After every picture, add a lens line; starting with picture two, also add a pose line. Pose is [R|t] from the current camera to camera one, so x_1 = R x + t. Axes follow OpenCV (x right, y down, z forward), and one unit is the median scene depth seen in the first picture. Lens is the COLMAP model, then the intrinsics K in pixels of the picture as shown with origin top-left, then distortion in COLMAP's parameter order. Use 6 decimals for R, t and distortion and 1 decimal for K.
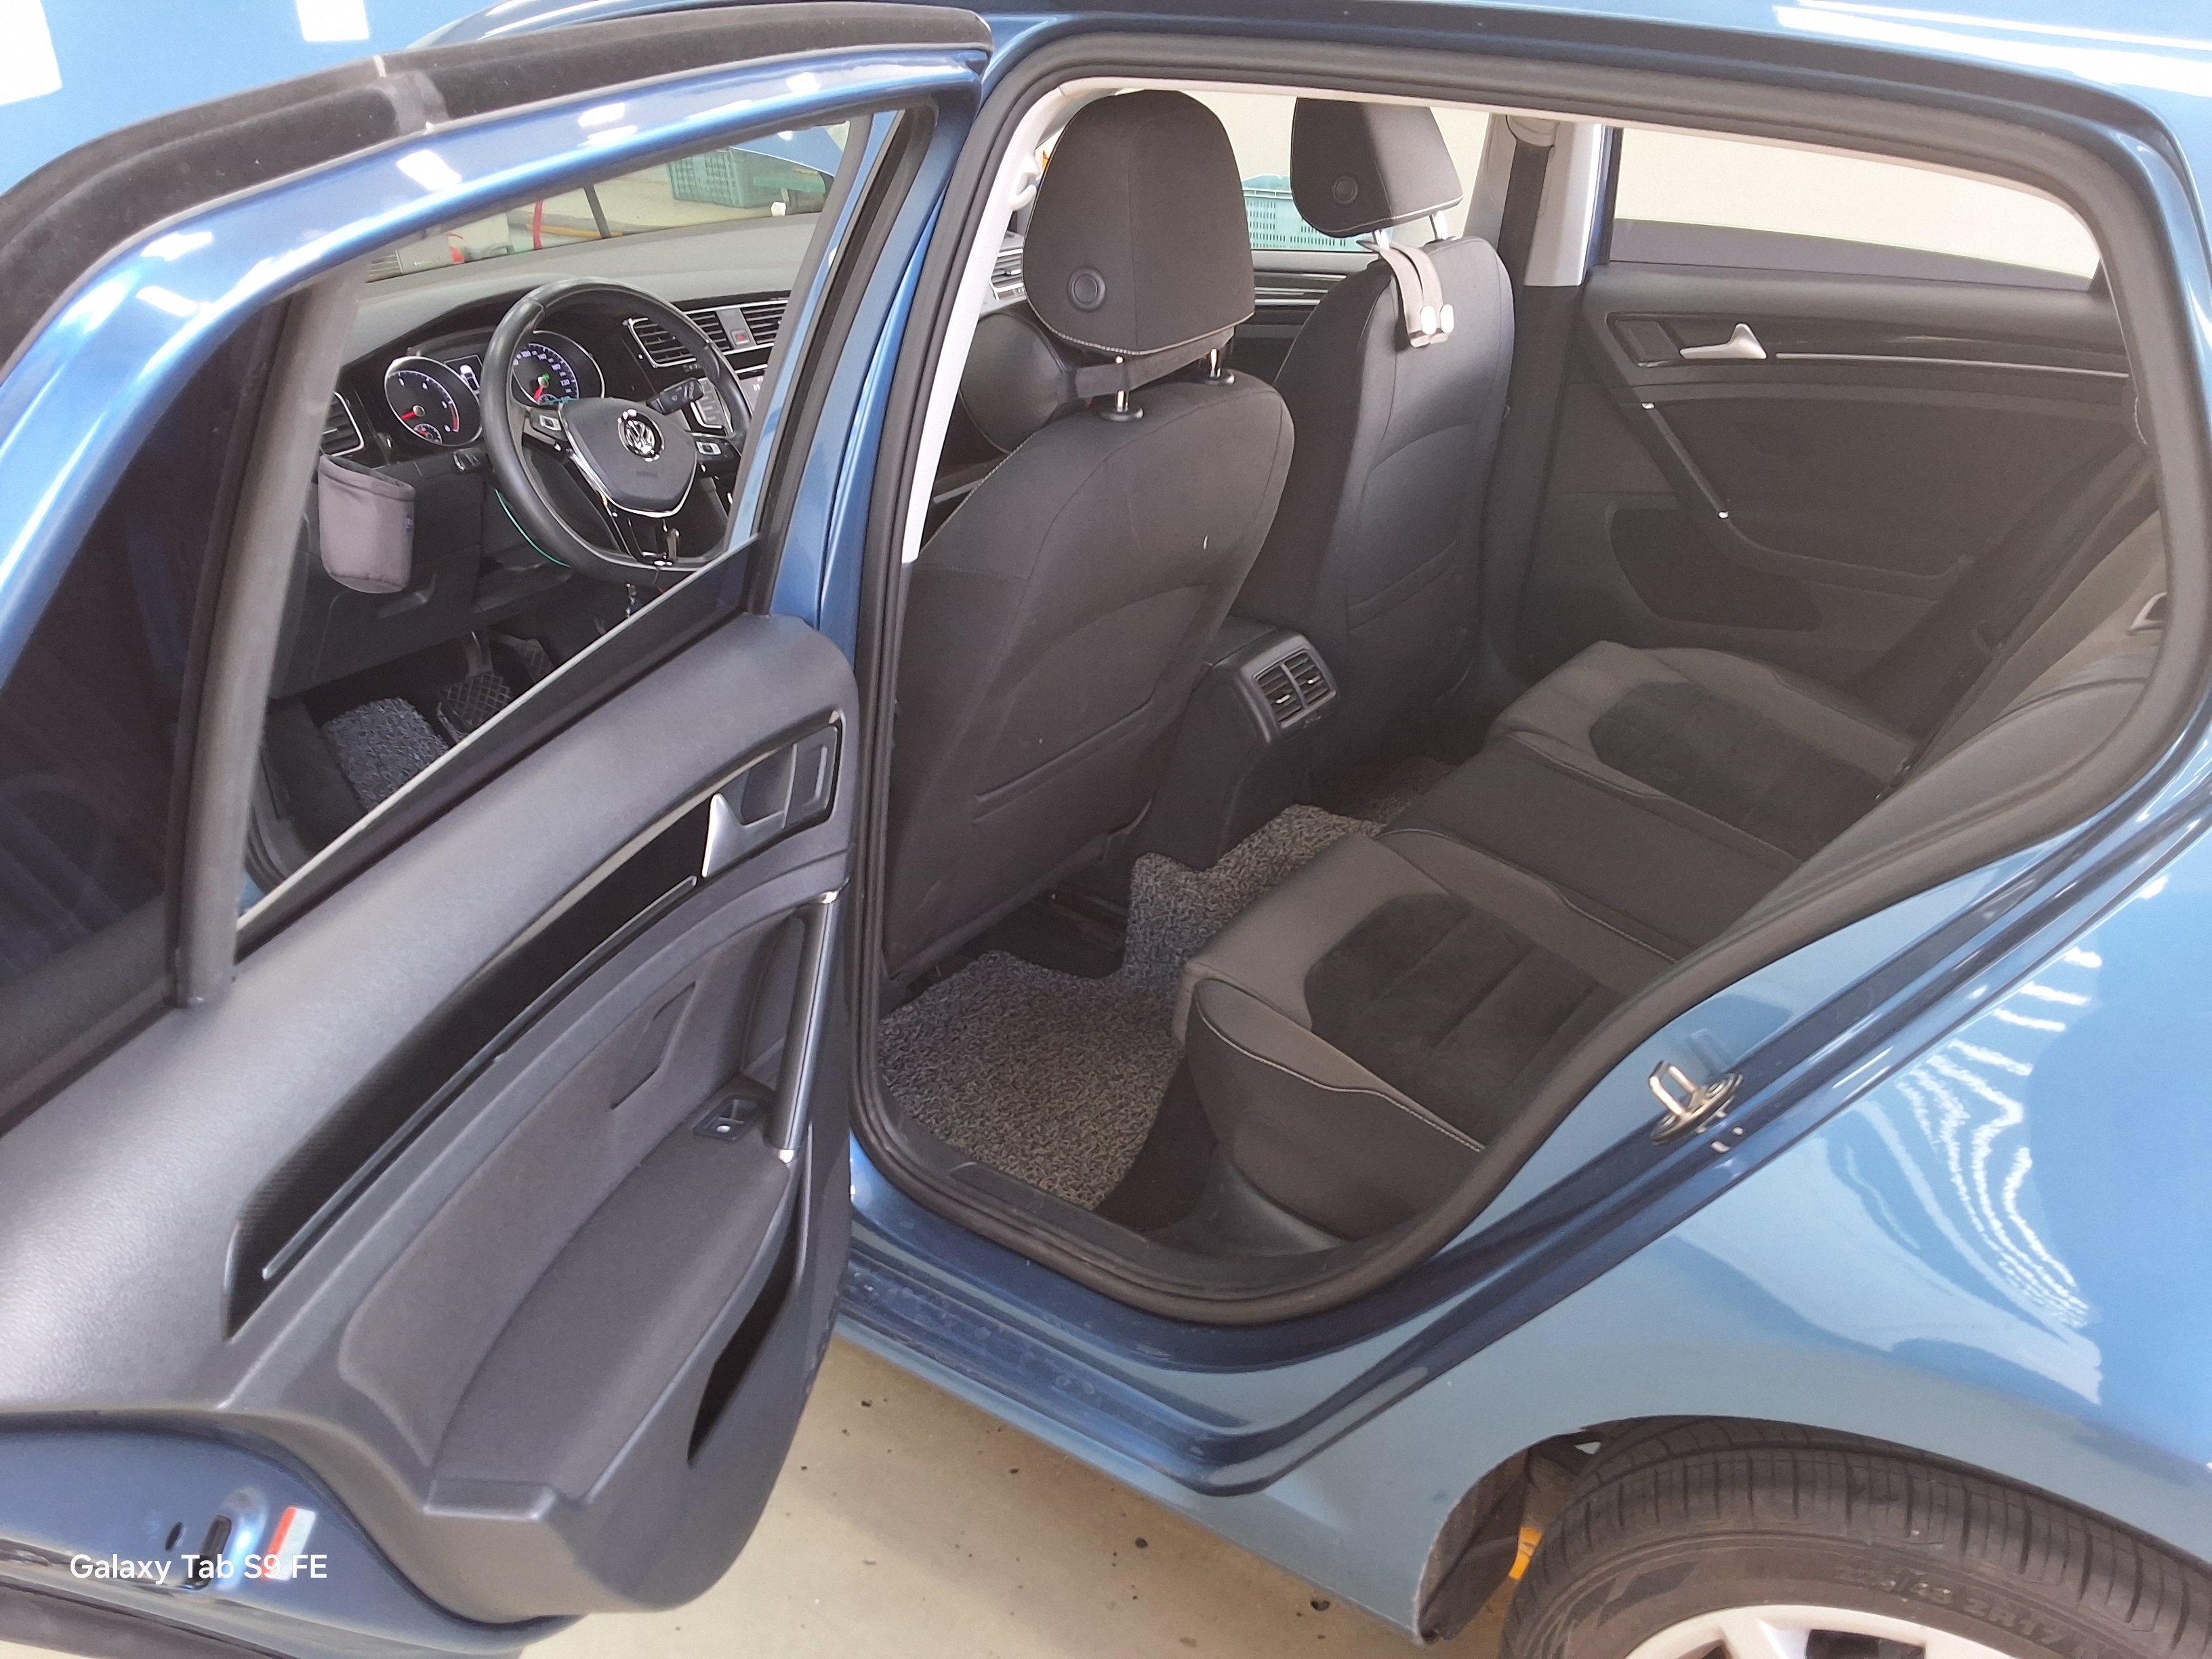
lens RADIAL K [[1752.1, 0, 1106.0], [0, 1752.1, 829.5], [0, 0, 1]] dist [0.106583, -0.170656]
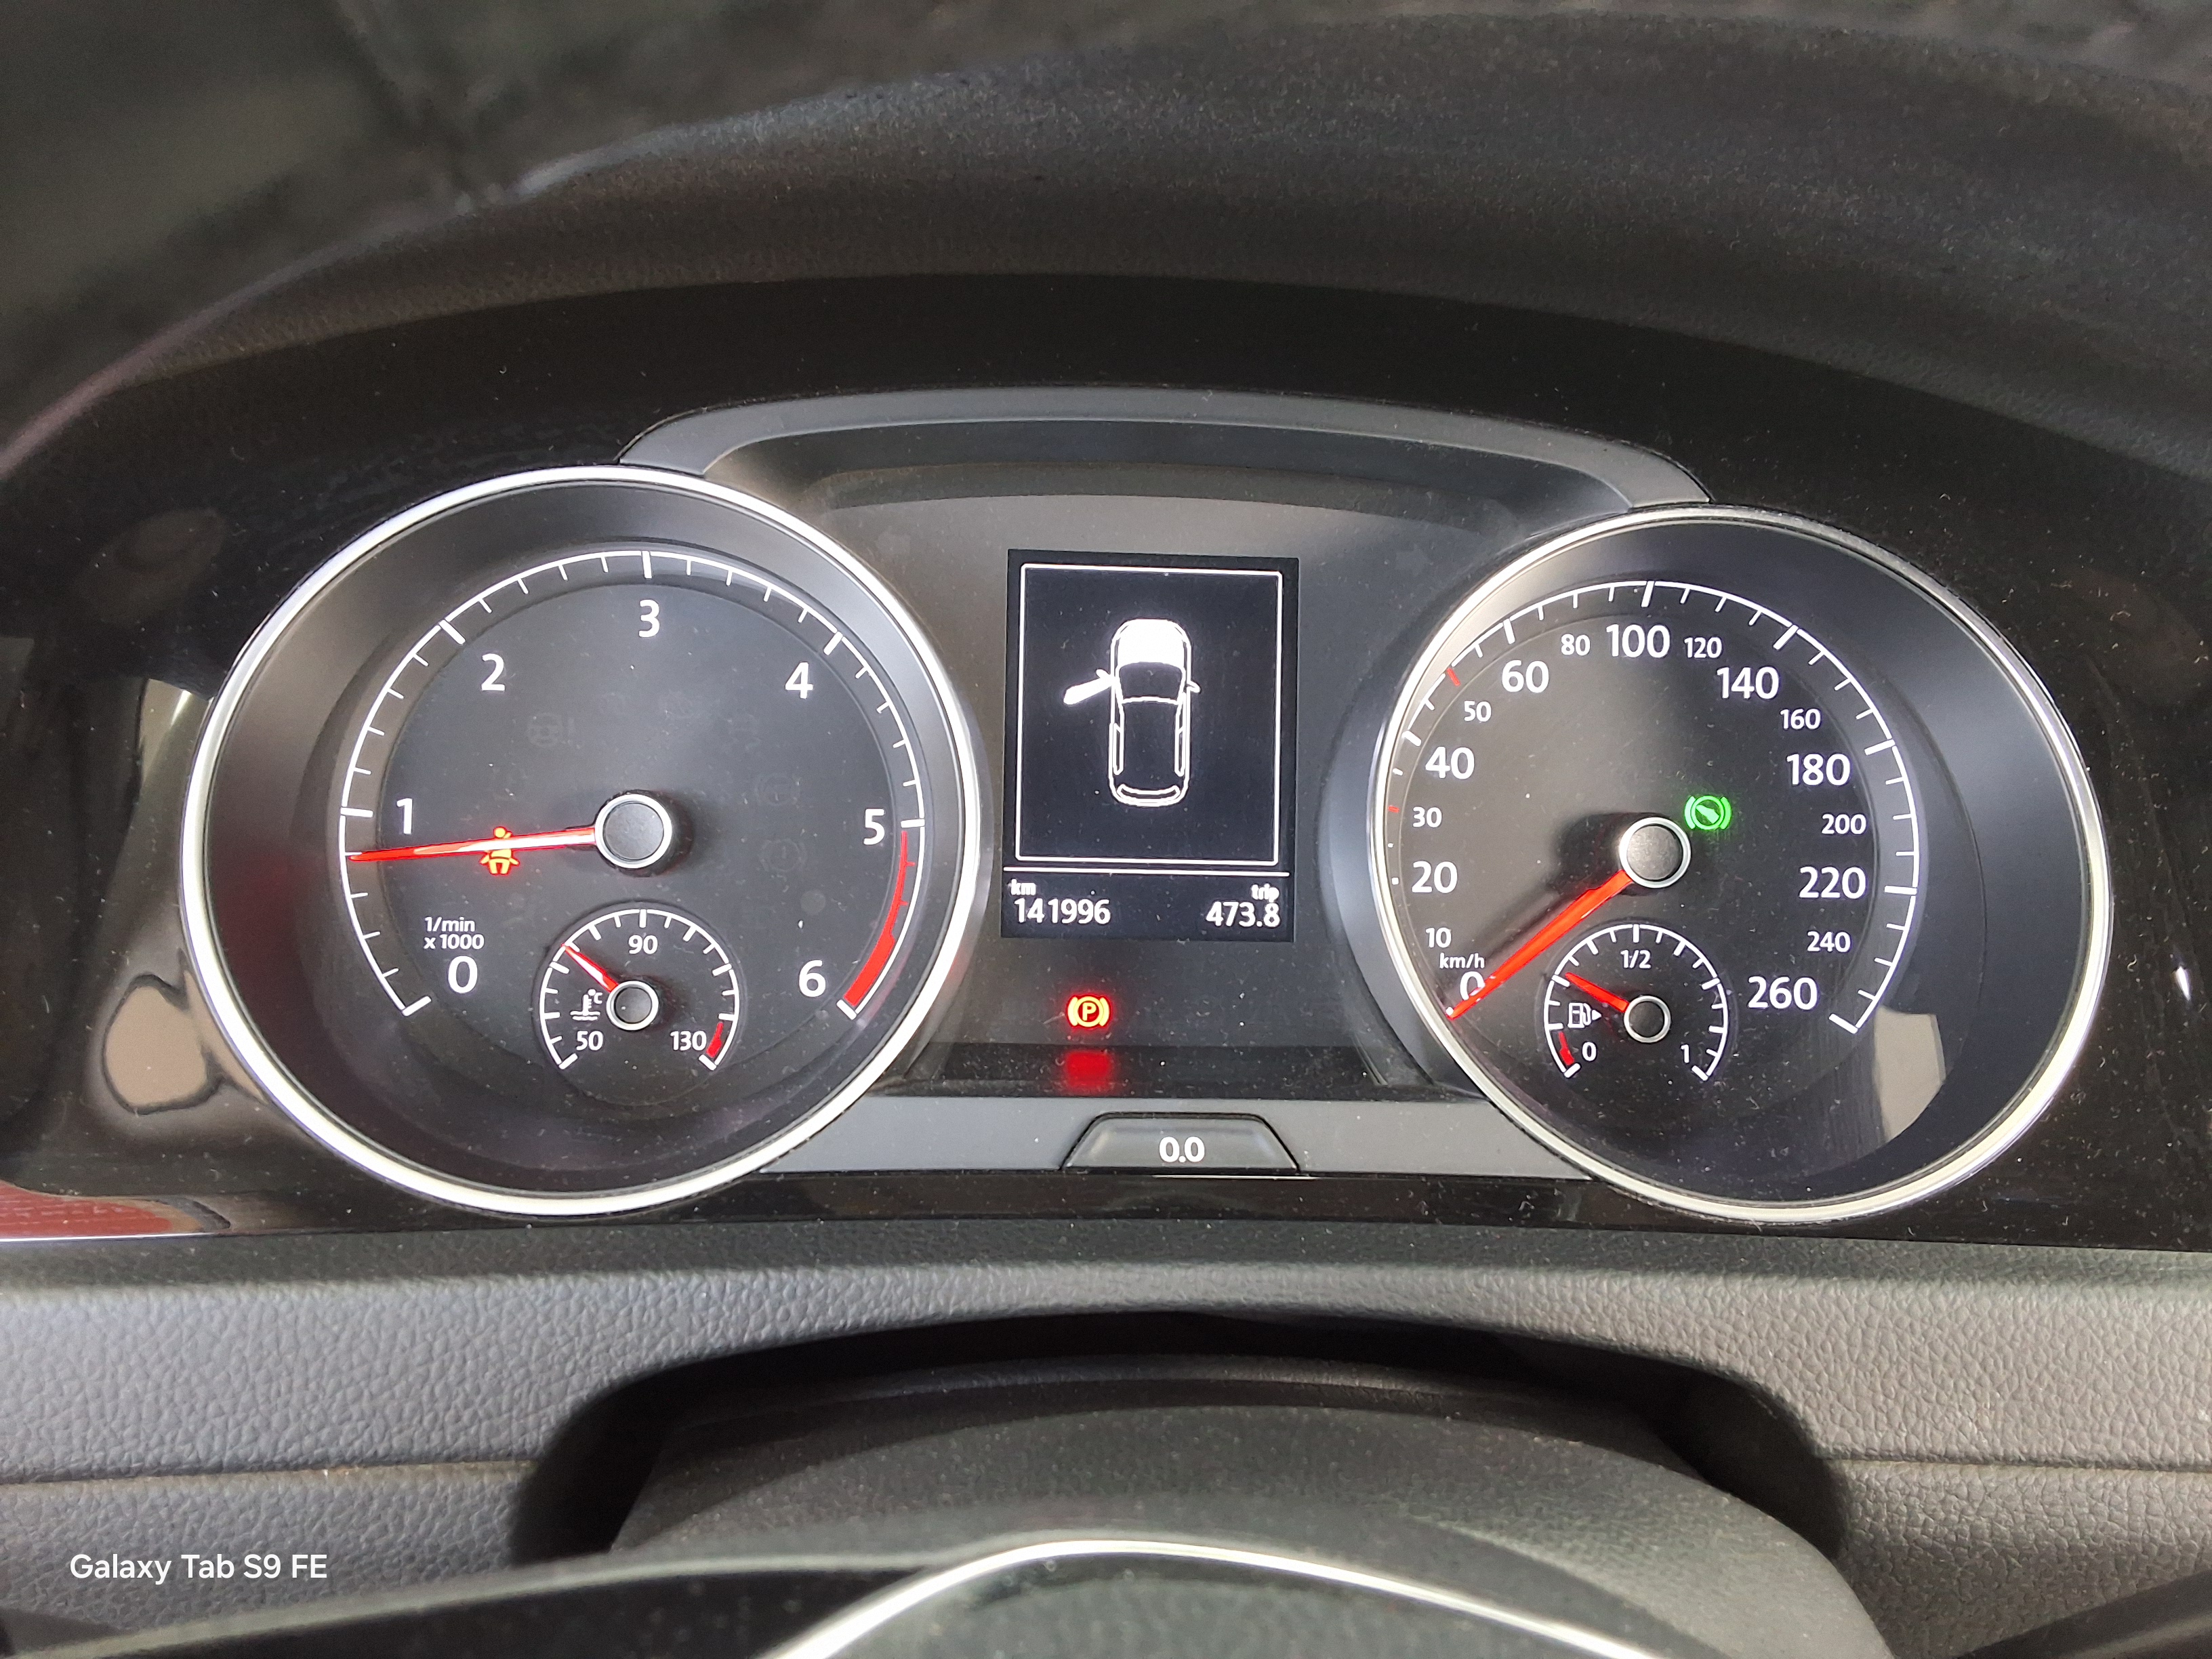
lens RADIAL K [[1752.1, 0, 1106.0], [0, 1752.1, 829.5], [0, 0, 1]] dist [0.106583, -0.170656]
pose [[0.621570, 0.338709, -0.706347, -0.242148], [-0.403703, 0.911234, 0.081707, -0.245411], [0.671322, 0.234368, 0.703134, 0.862237]]
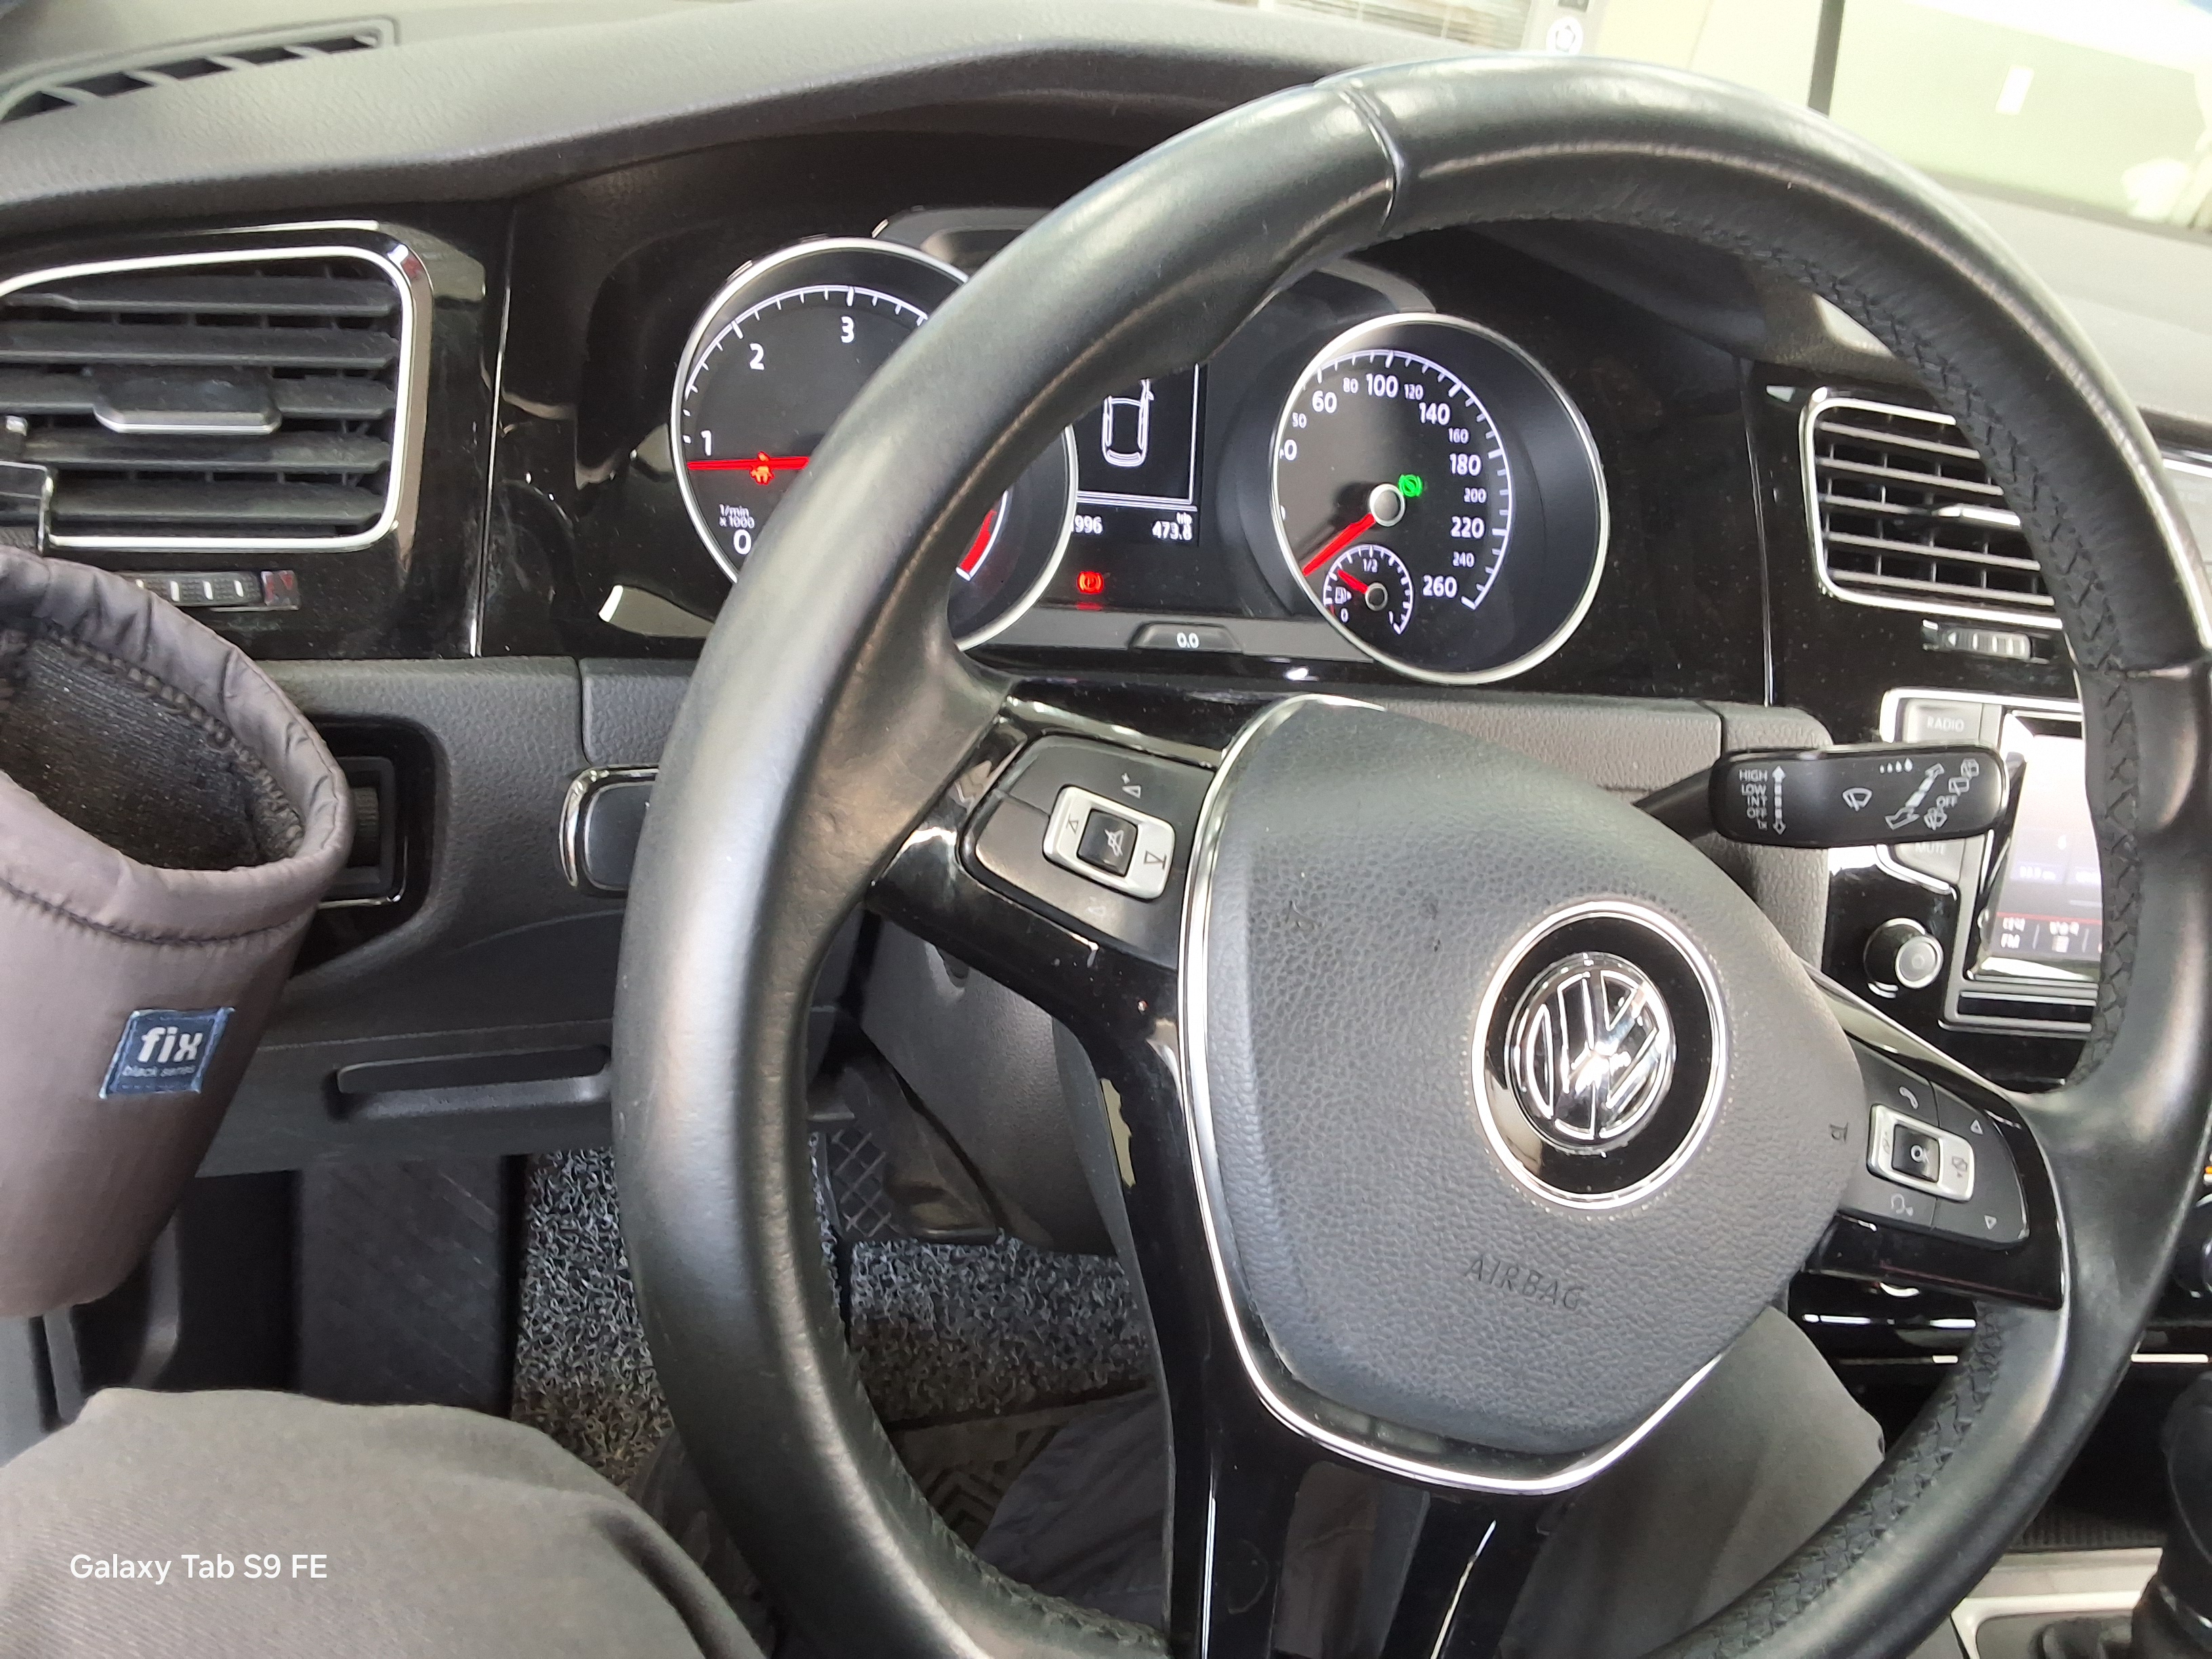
lens RADIAL K [[1752.1, 0, 1106.0], [0, 1752.1, 829.5], [0, 0, 1]] dist [0.106583, -0.170656]
pose [[0.789480, 0.437052, -0.430937, -0.214003], [-0.444923, 0.891165, 0.088709, -0.211688], [0.422807, 0.121700, 0.898011, 0.746194]]
